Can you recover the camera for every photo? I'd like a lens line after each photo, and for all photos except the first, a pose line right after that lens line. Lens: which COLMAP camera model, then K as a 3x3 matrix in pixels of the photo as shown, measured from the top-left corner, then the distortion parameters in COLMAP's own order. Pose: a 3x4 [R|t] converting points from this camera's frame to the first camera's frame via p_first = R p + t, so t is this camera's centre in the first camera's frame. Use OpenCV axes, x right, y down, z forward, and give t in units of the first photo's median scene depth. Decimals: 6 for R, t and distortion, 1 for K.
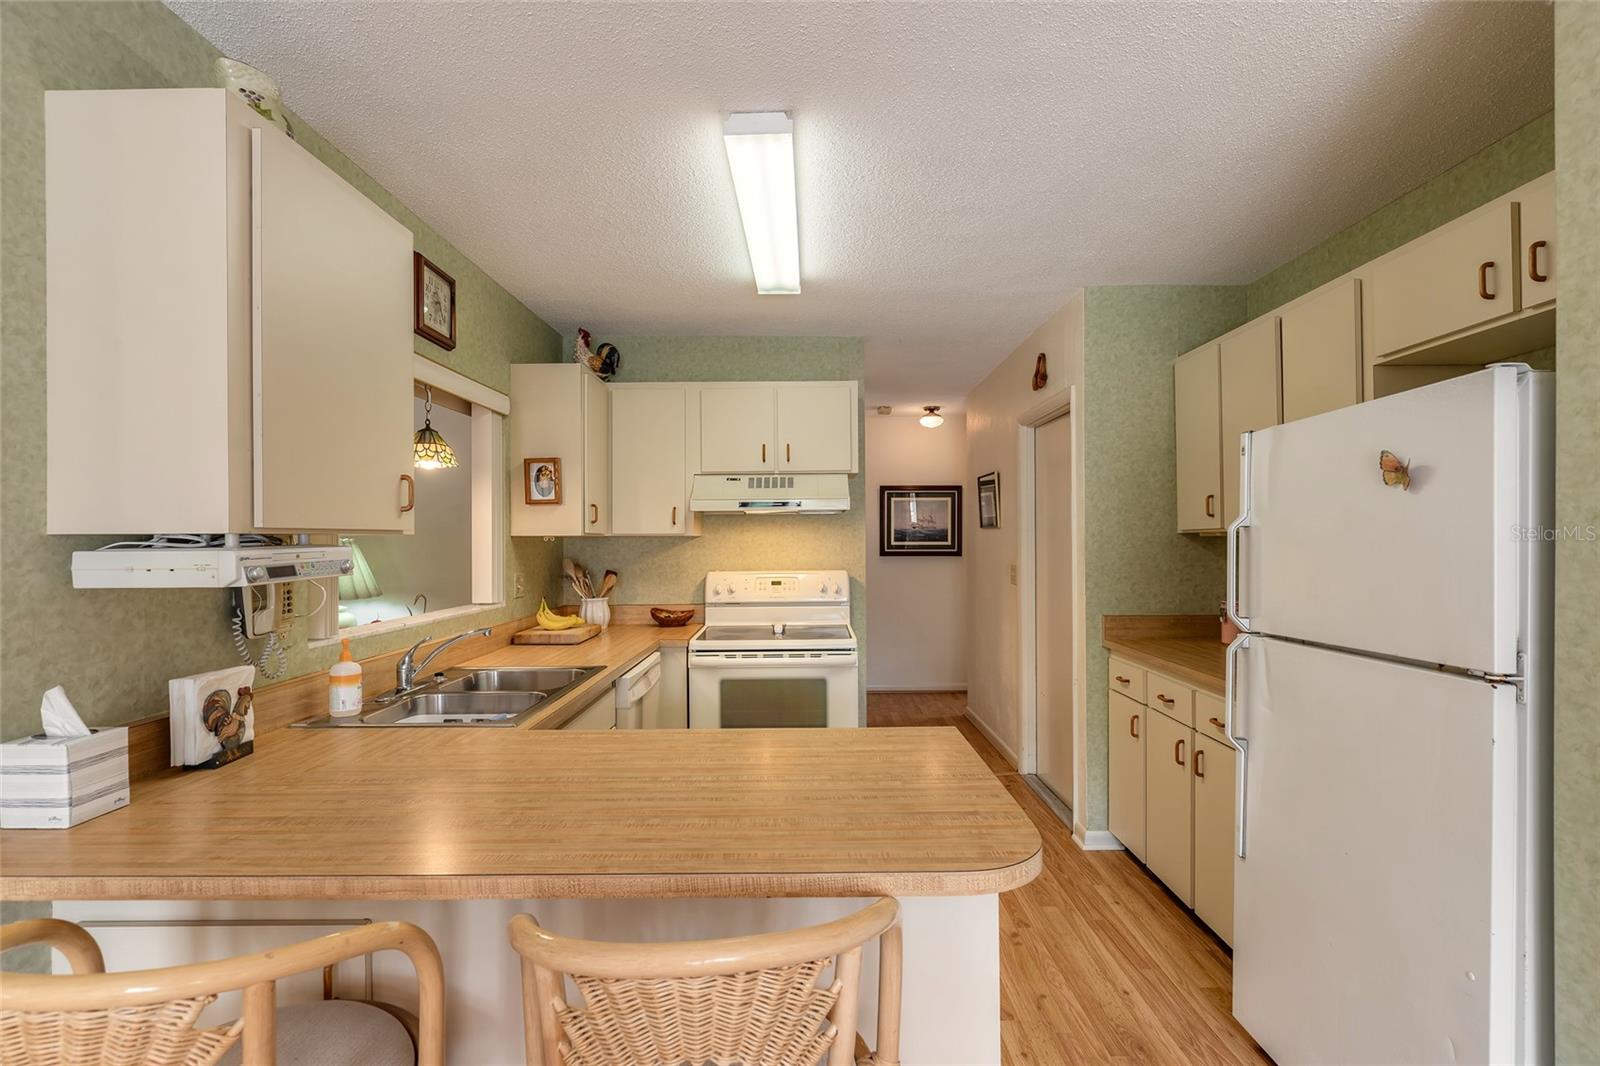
lens RADIAL K [[765.2, 0, 785.1], [0, 765.2, 539.2], [0, 0, 1]] dist [-0.003463, -0.000234]
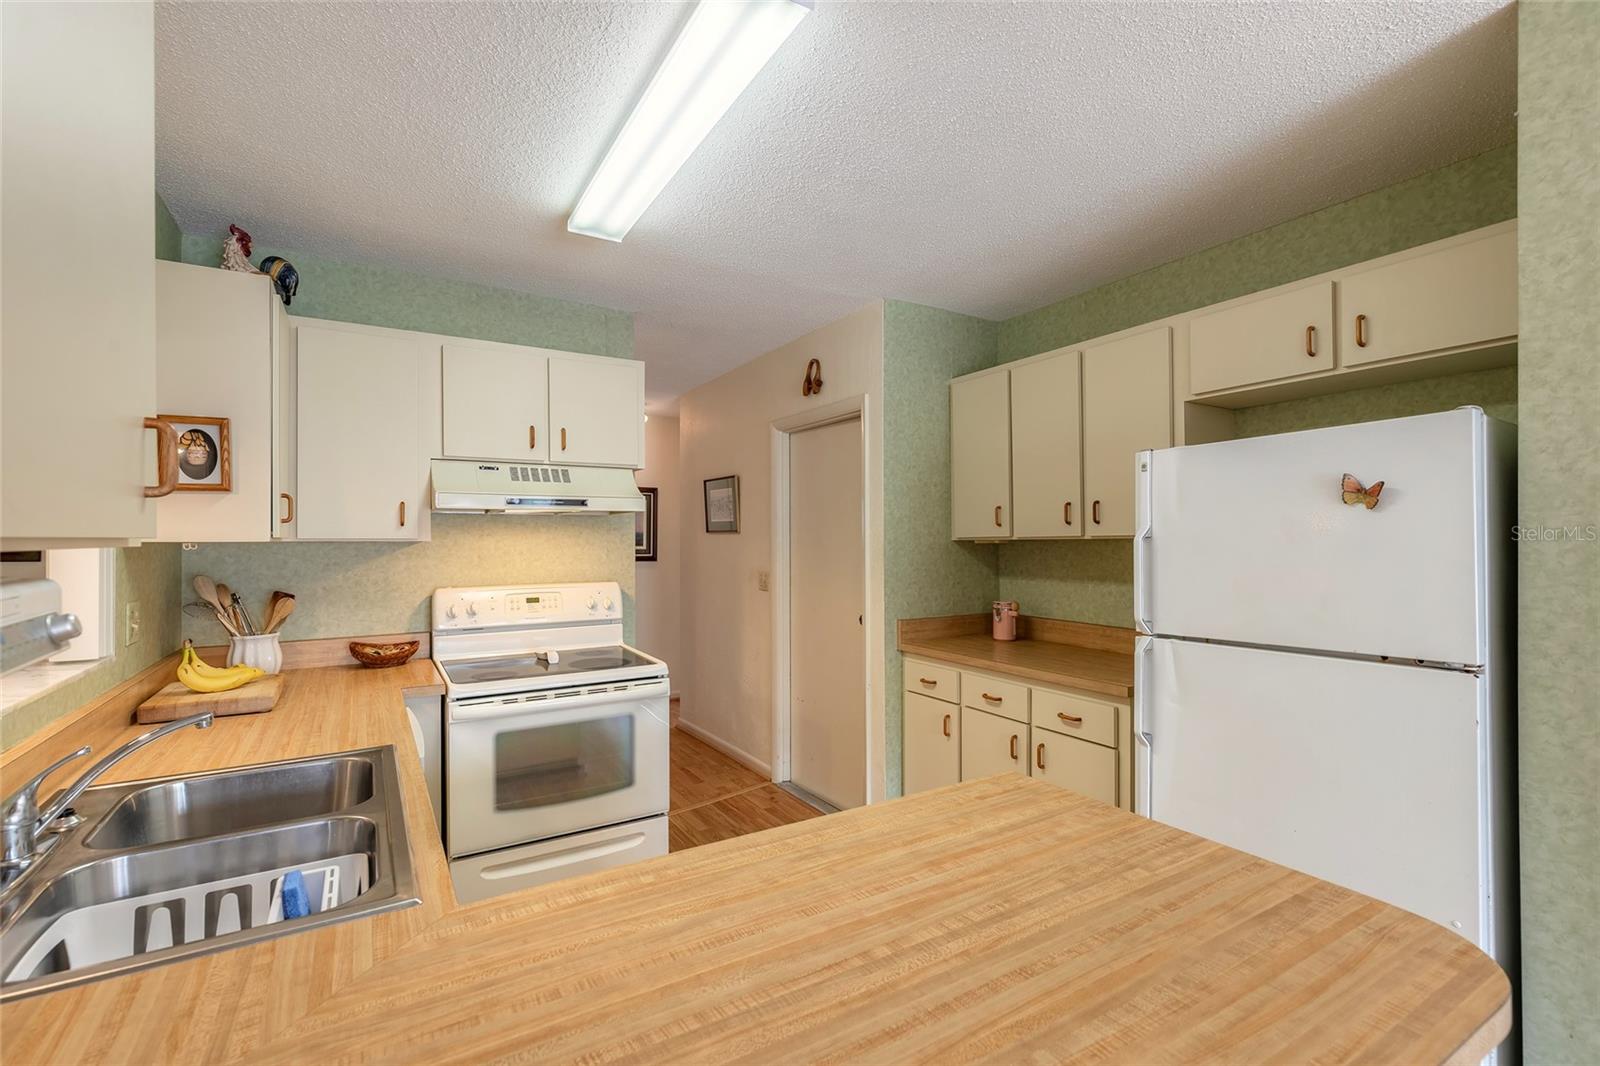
lens RADIAL K [[737.6, 0, 808.3], [0, 737.6, 539.9], [0, 0, 1]] dist [0.009617, -0.001374]
pose [[0.841662, 0.002167, 0.540000, -0.225223], [-0.001637, 0.999998, -0.001461, -0.006506], [-0.540002, 0.000345, 0.841663, 0.228773]]
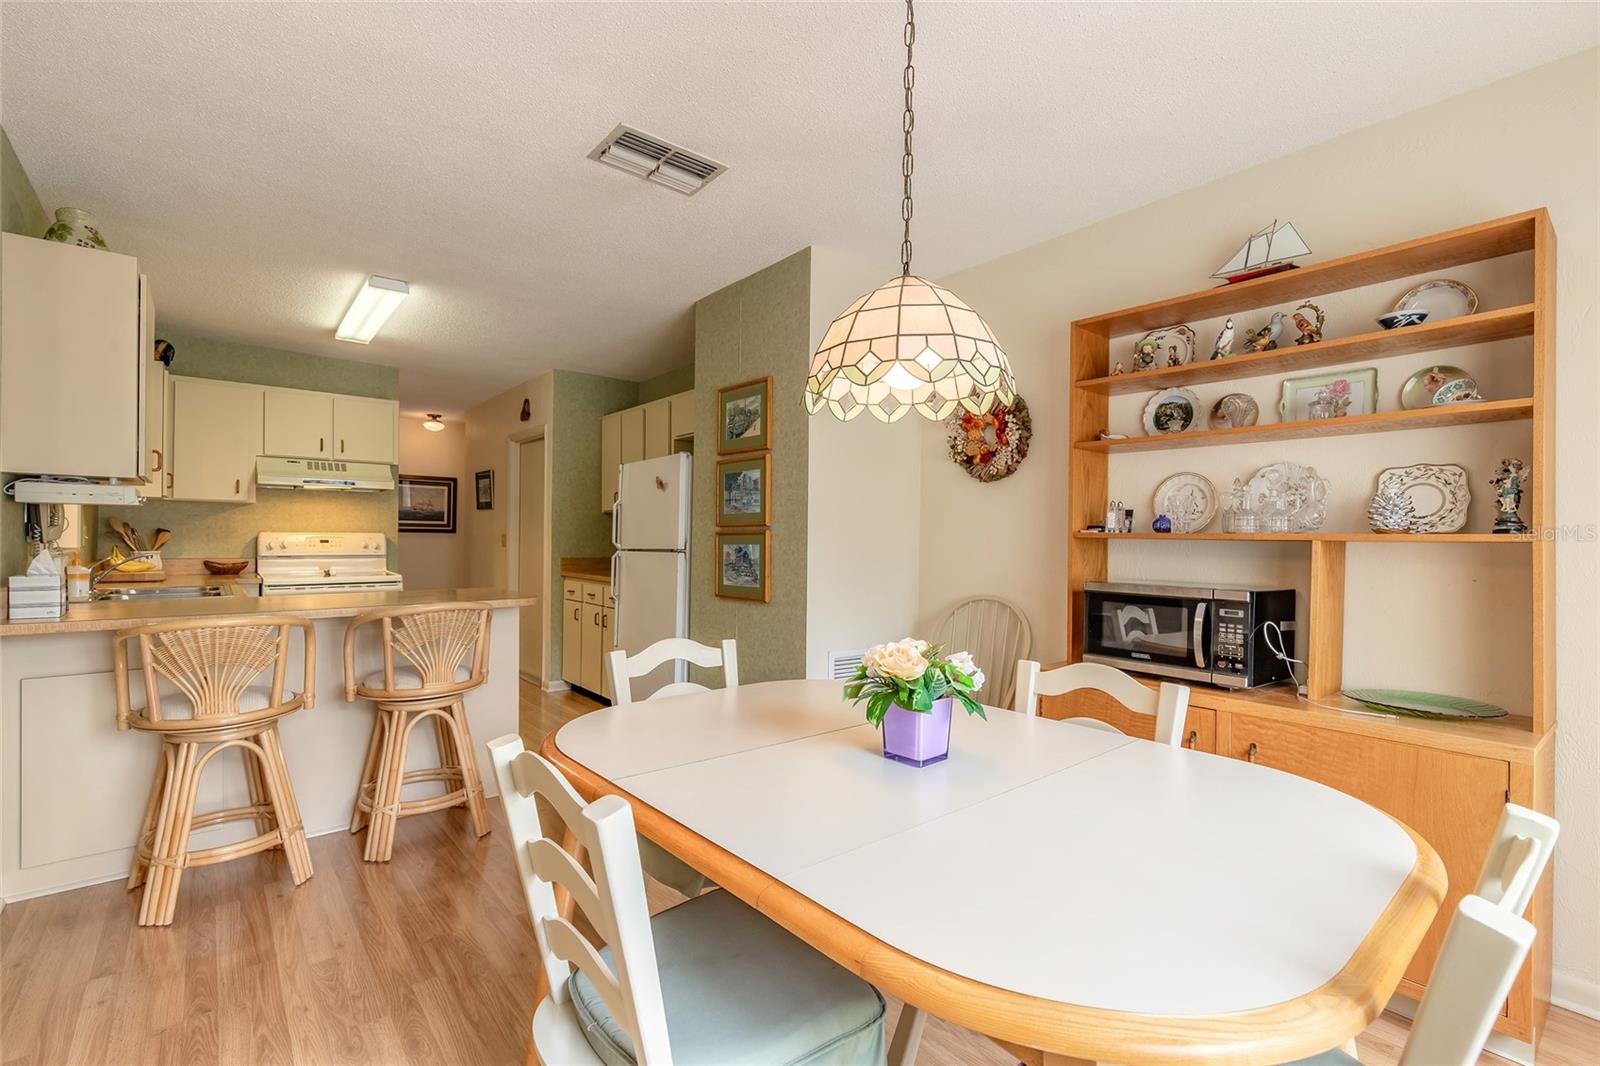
lens RADIAL K [[737.6, 0, 808.3], [0, 737.6, 539.9], [0, 0, 1]] dist [0.009617, -0.001374]
pose [[0.758882, 0.012522, 0.651107, -0.257229], [-0.015969, 0.999872, -0.000617, 0.050791], [-0.651032, -0.009929, 0.758986, -0.654162]]
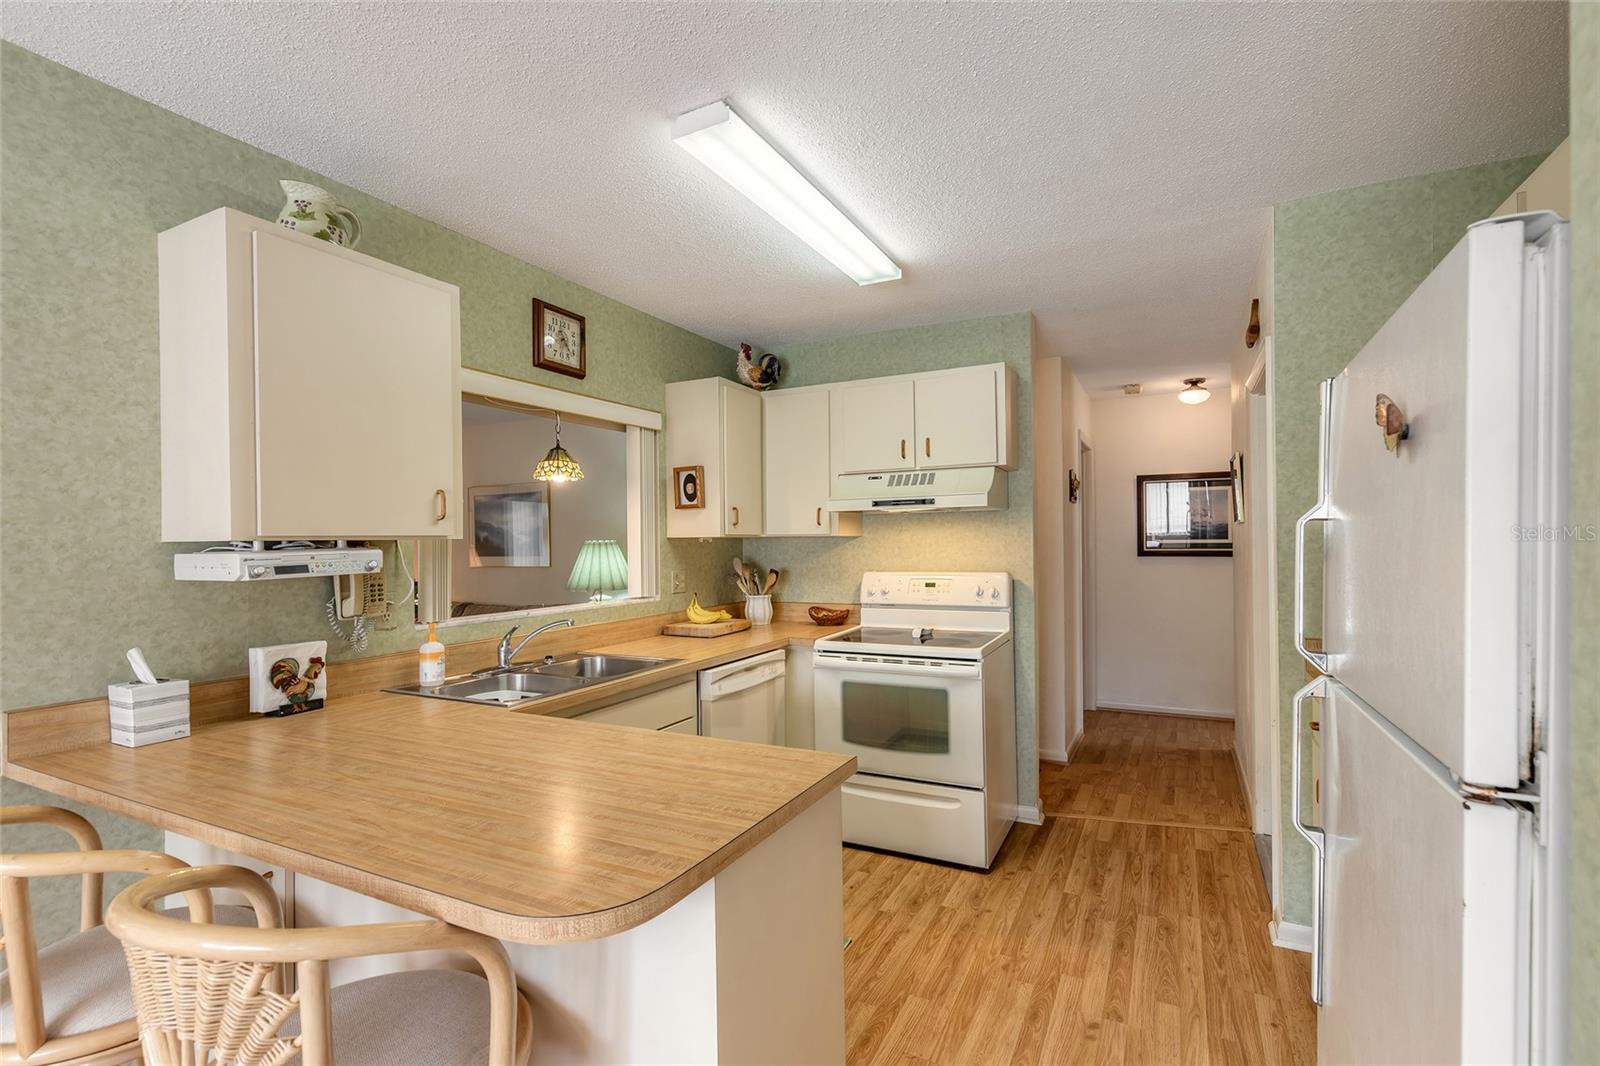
lens RADIAL K [[741.1, 0, 771.3], [0, 741.1, 539.0], [0, 0, 1]] dist [0.006764, -0.000596]
pose [[0.889566, -0.006458, -0.456762, 0.280979], [0.007385, 0.999973, 0.000244, -0.001590], [0.456748, -0.003590, 0.889589, 0.110649]]
